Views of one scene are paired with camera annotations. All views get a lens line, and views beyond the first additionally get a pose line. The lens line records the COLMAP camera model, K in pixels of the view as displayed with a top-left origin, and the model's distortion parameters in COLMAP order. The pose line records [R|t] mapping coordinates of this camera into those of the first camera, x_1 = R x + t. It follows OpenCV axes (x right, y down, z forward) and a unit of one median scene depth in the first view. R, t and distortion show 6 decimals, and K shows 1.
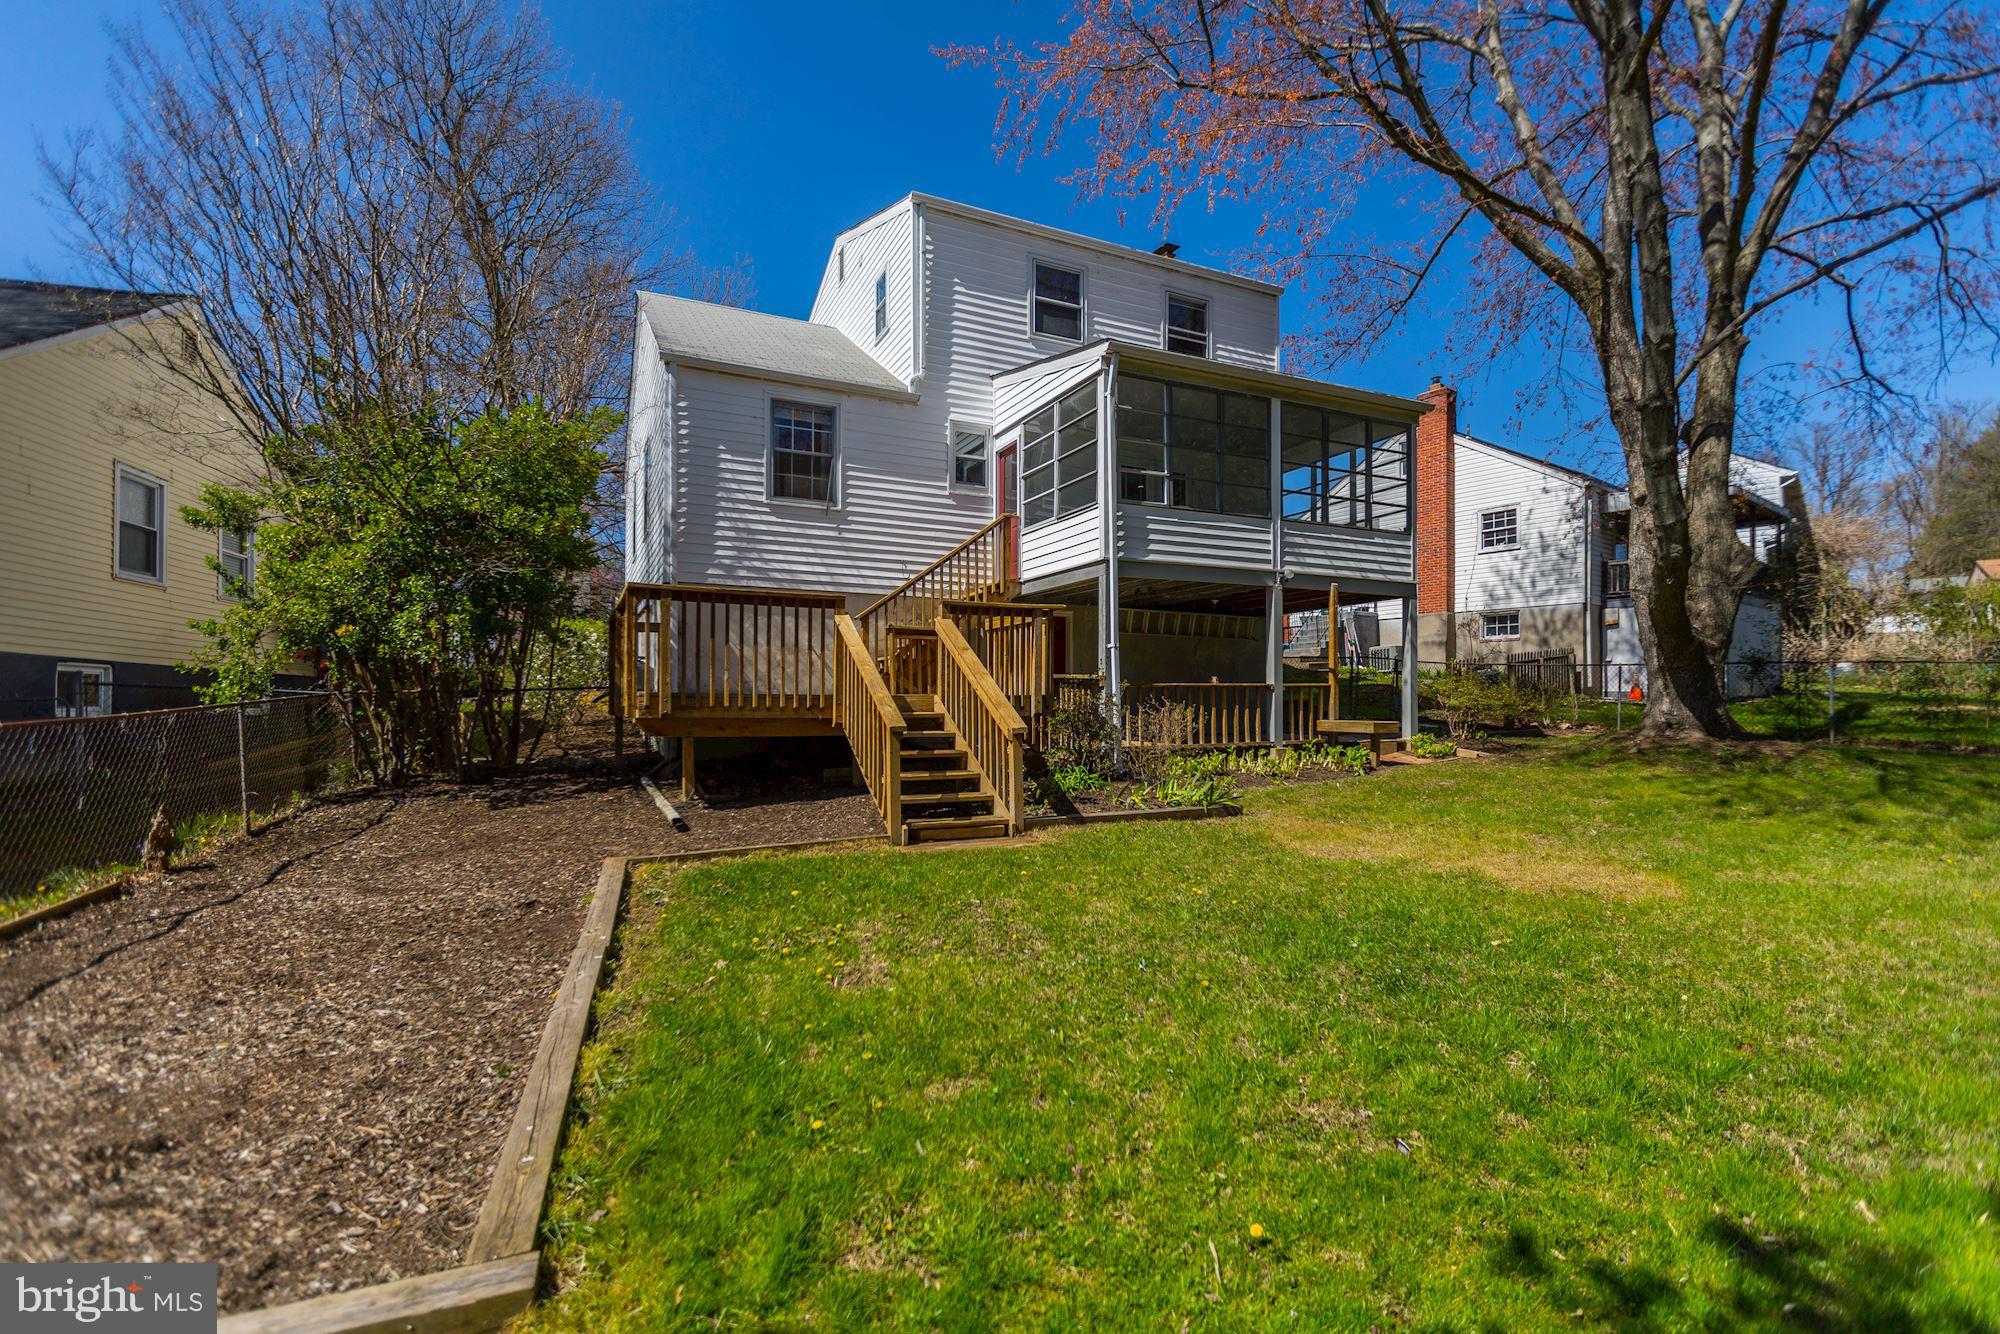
lens RADIAL K [[914.7, 0, 996.2], [0, 914.7, 673.3], [0, 0, 1]] dist [-0.036159, 0.017691]
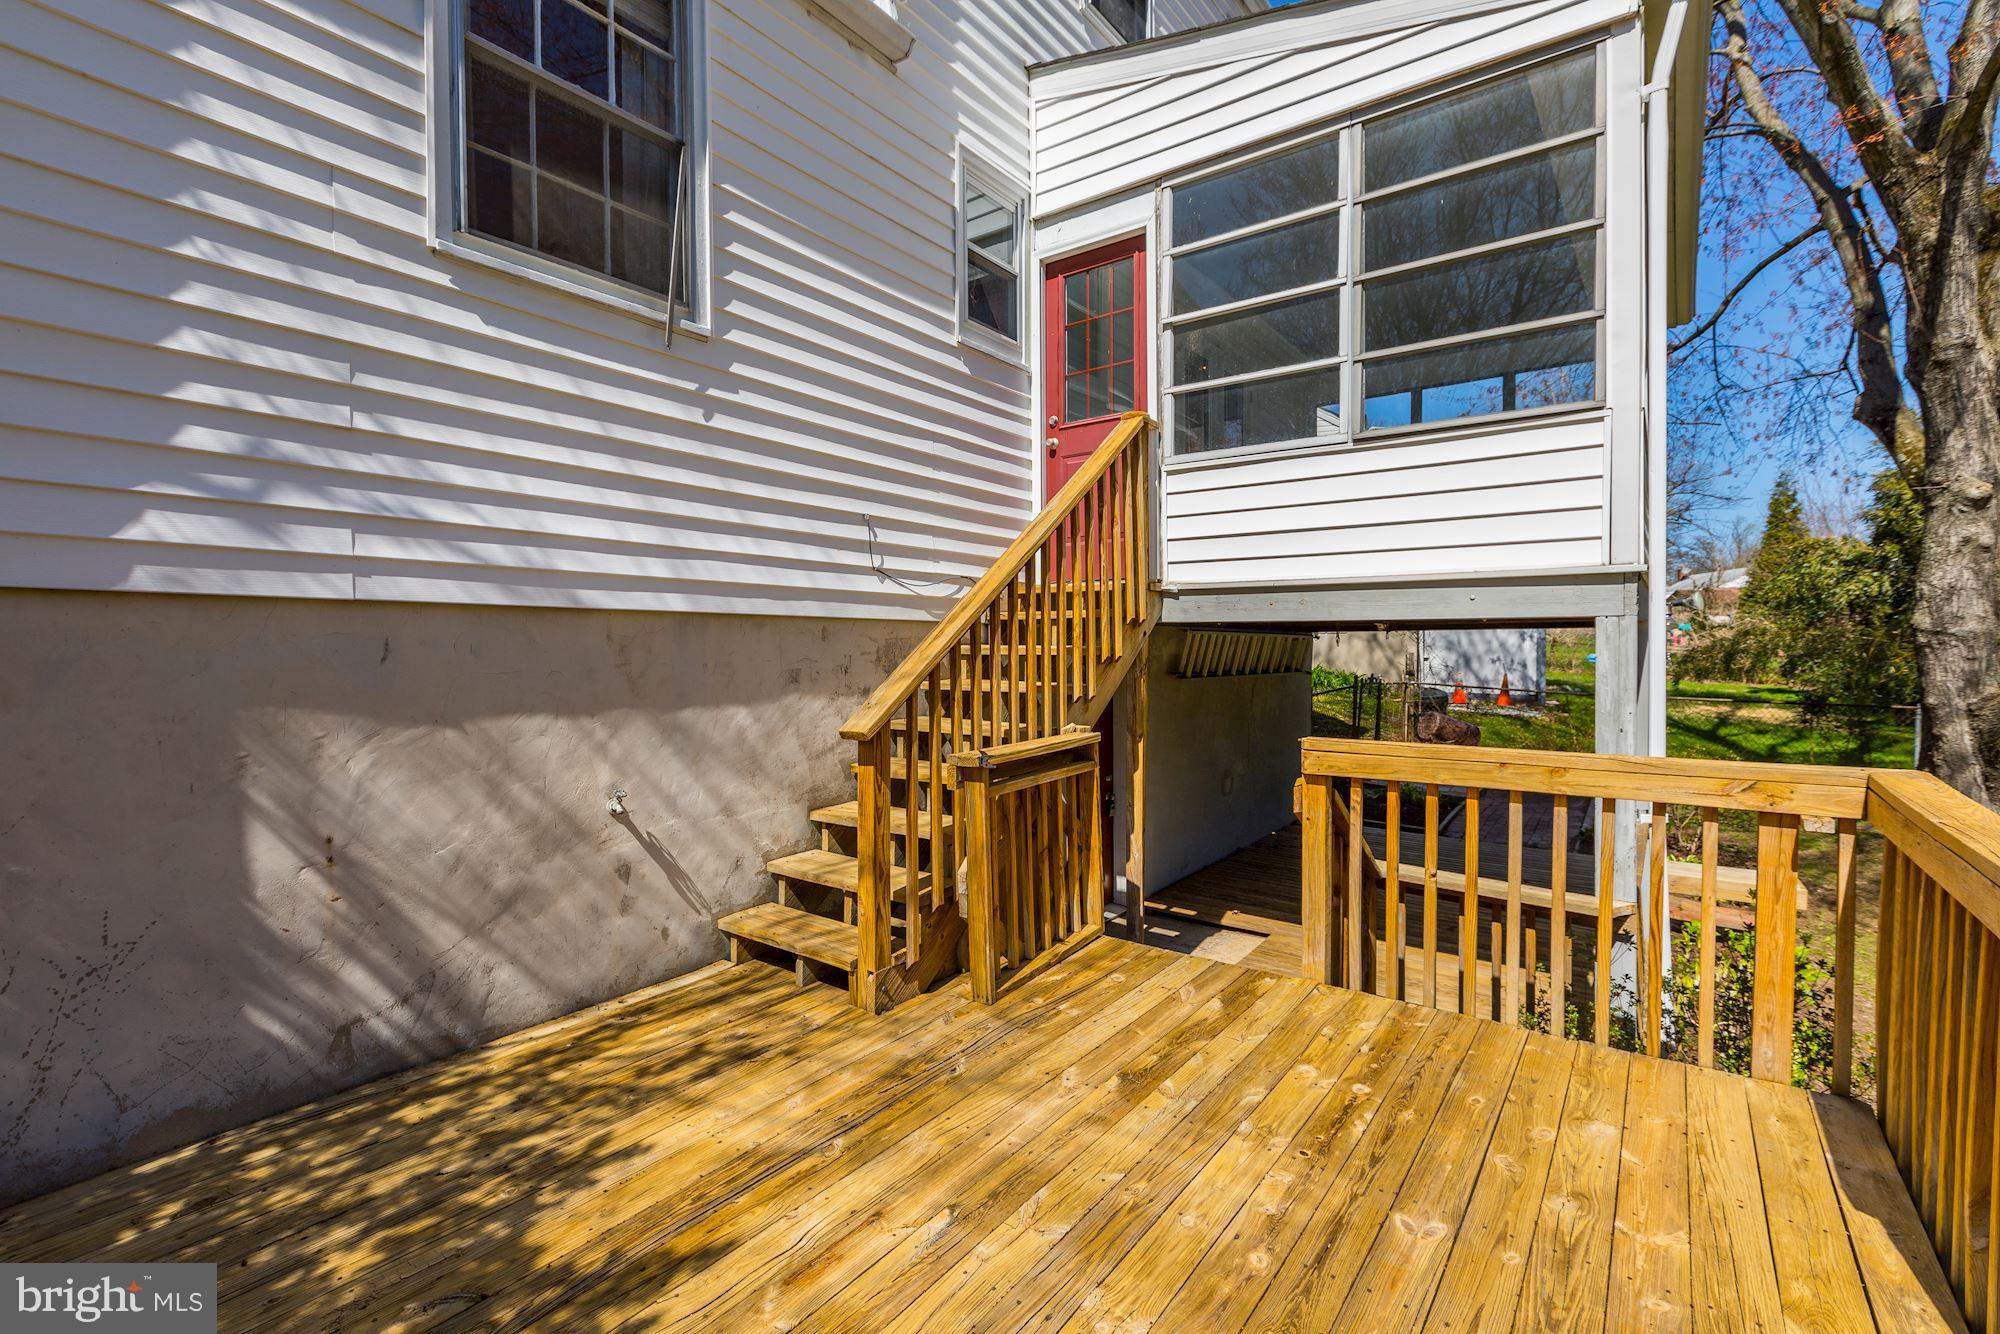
lens RADIAL K [[914.7, 0, 996.9], [0, 914.7, 678.4], [0, 0, 1]] dist [-0.036159, 0.017691]
pose [[0.890120, -0.016015, 0.455445, -0.221613], [-0.015097, 0.997798, 0.064591, -0.087609], [-0.455476, -0.064369, 0.887918, 0.683937]]
